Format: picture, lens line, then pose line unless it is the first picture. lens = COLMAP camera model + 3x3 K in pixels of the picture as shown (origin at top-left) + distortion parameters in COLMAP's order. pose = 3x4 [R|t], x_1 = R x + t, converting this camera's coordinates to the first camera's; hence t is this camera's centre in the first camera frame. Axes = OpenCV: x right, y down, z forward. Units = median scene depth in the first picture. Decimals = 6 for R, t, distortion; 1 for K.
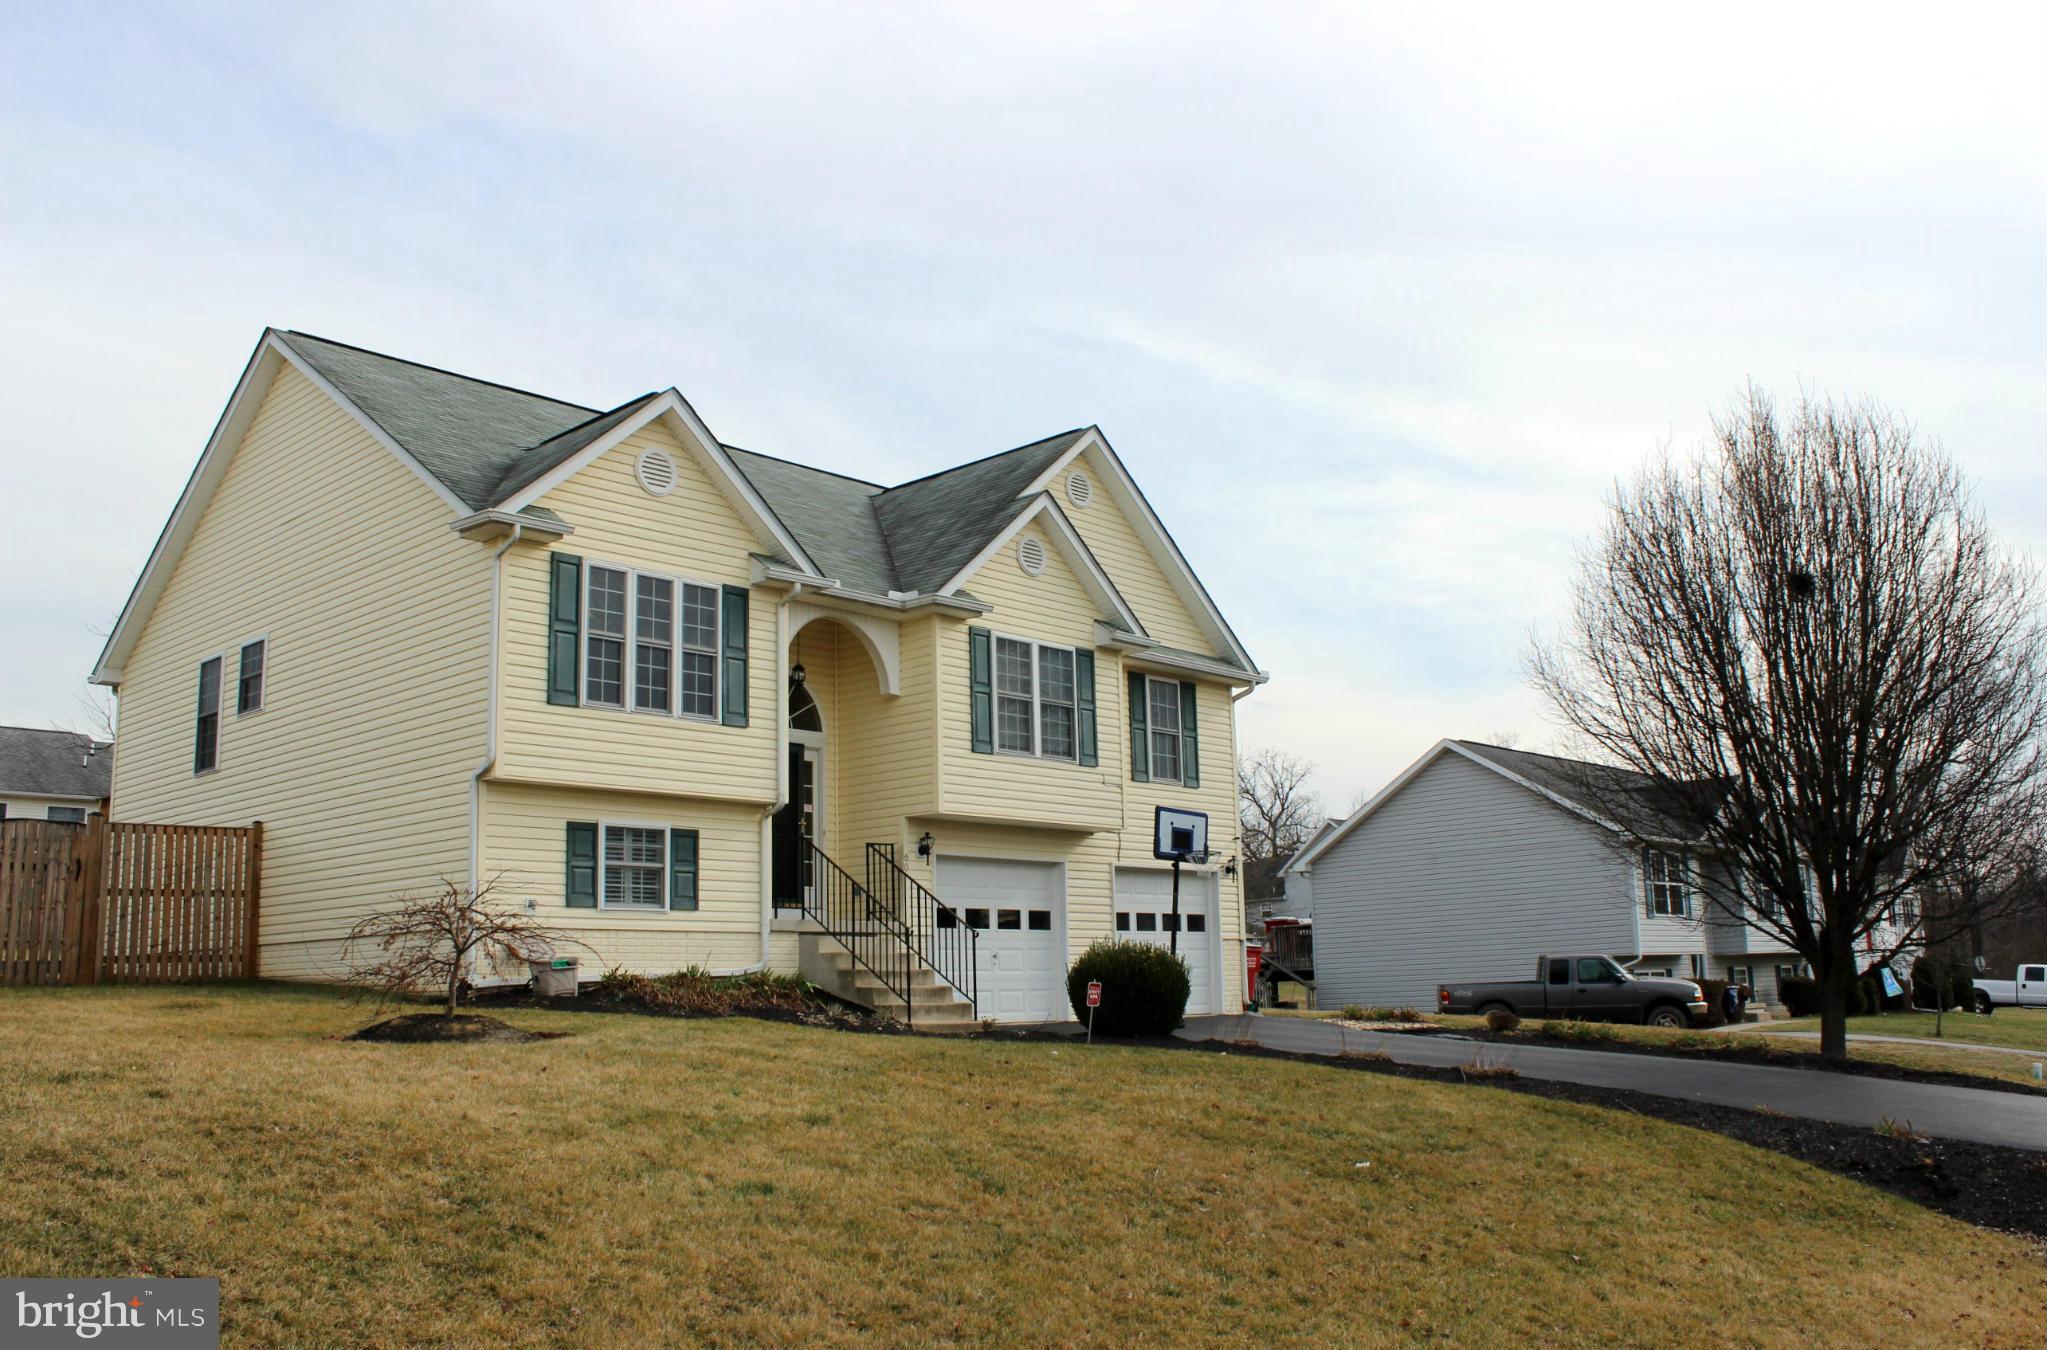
lens RADIAL K [[1734.3, 0, 1027.1], [0, 1734.3, 682.4], [0, 0, 1]] dist [-0.163188, 0.139569]
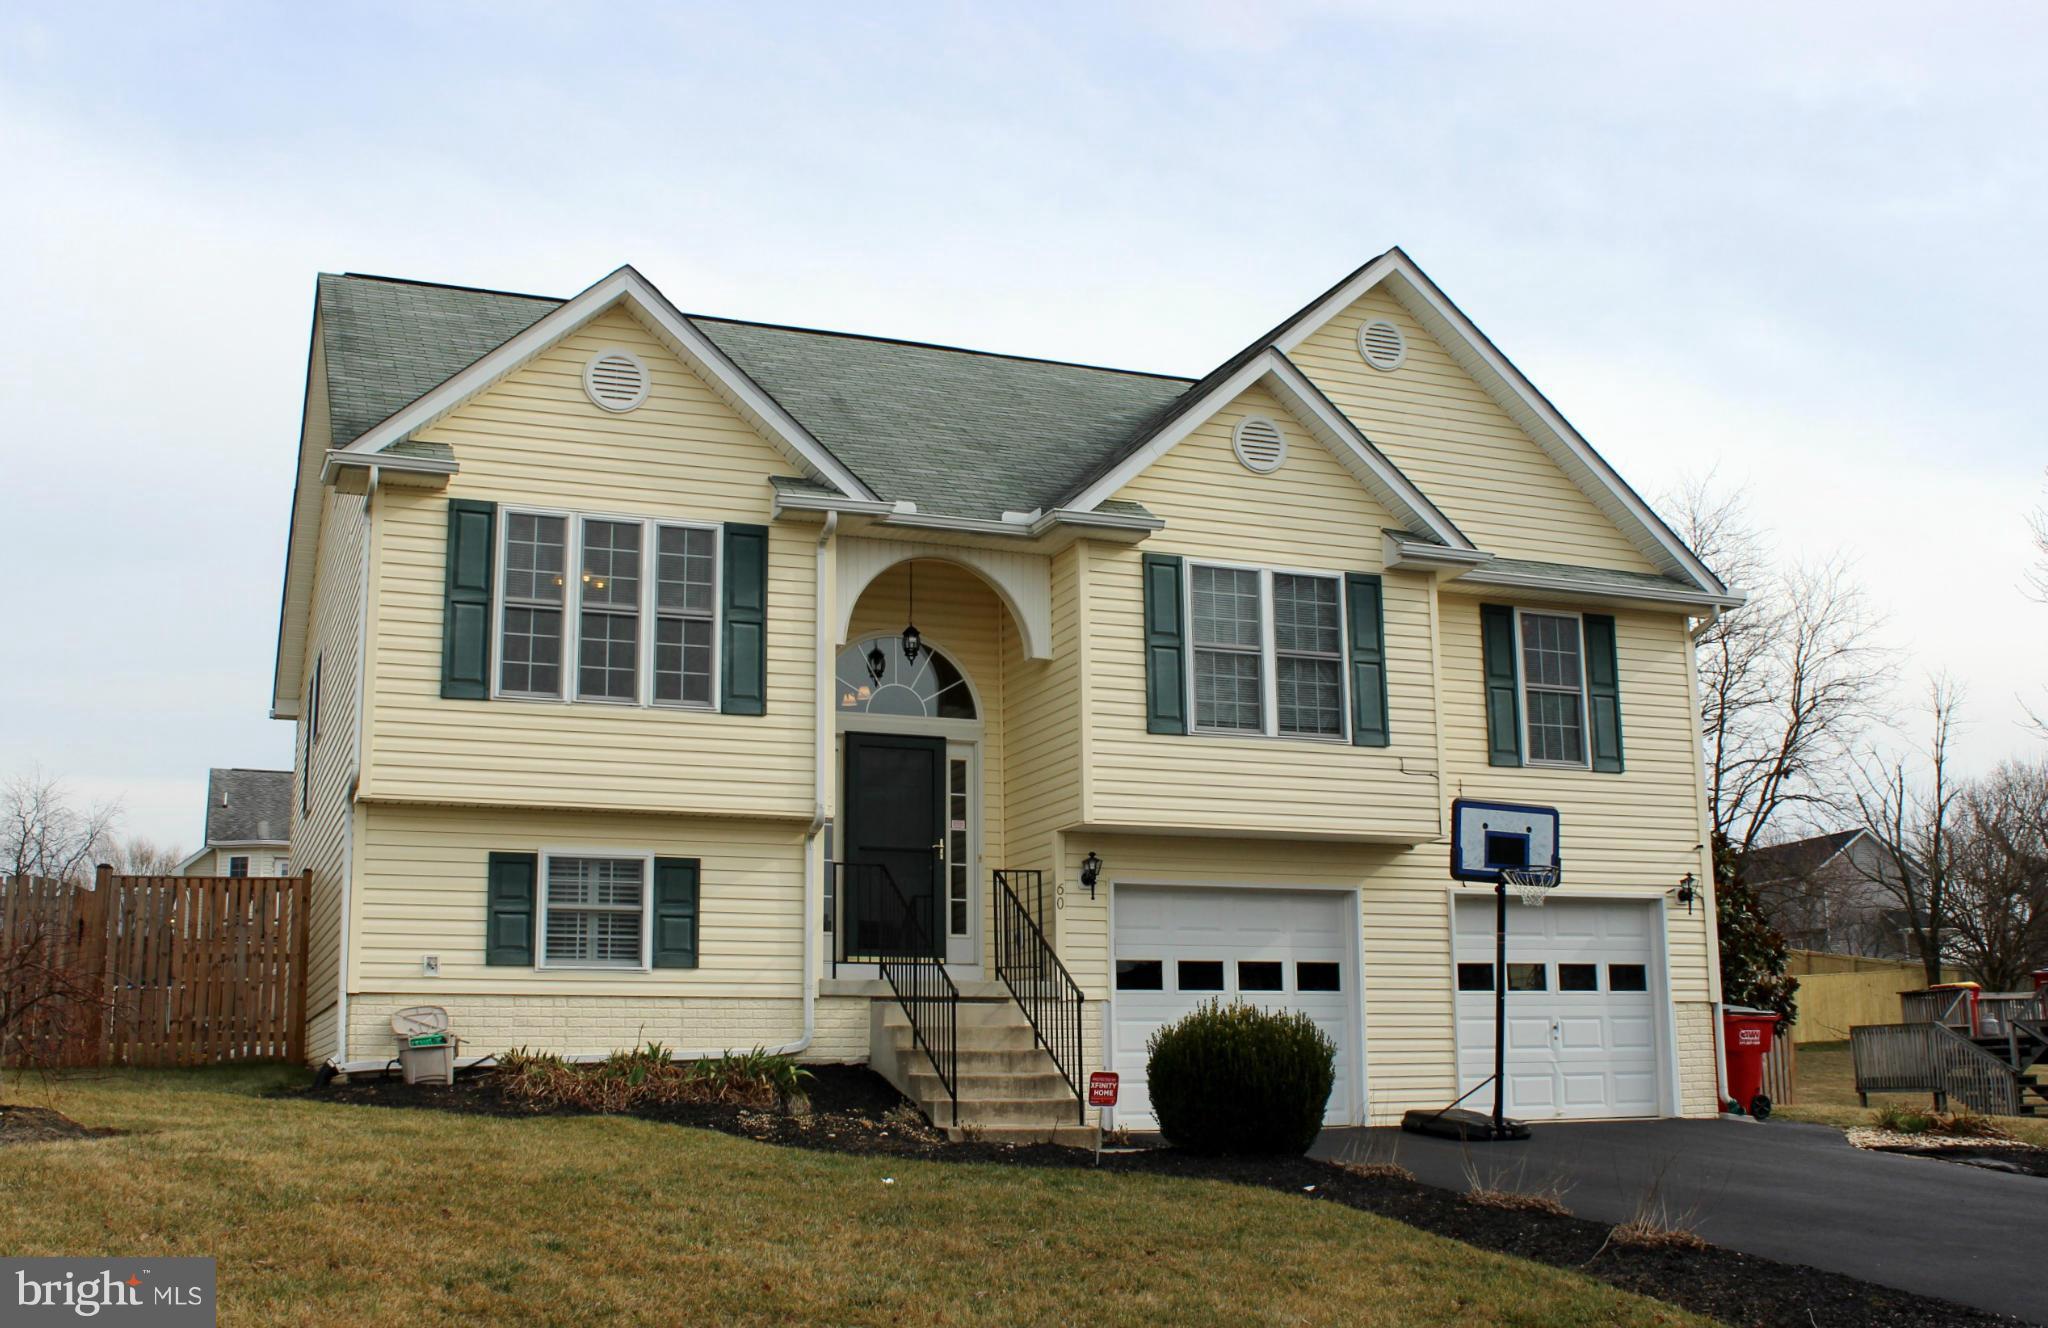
lens RADIAL K [[2007.4, 0, 985.6], [0, 2007.4, 710.4], [0, 0, 1]] dist [-0.104488, 0.000338]
pose [[0.893464, -0.069345, -0.443750, 0.290071], [0.068895, 0.997476, -0.017161, 0.044231], [0.443820, -0.015239, 0.895986, 0.282047]]
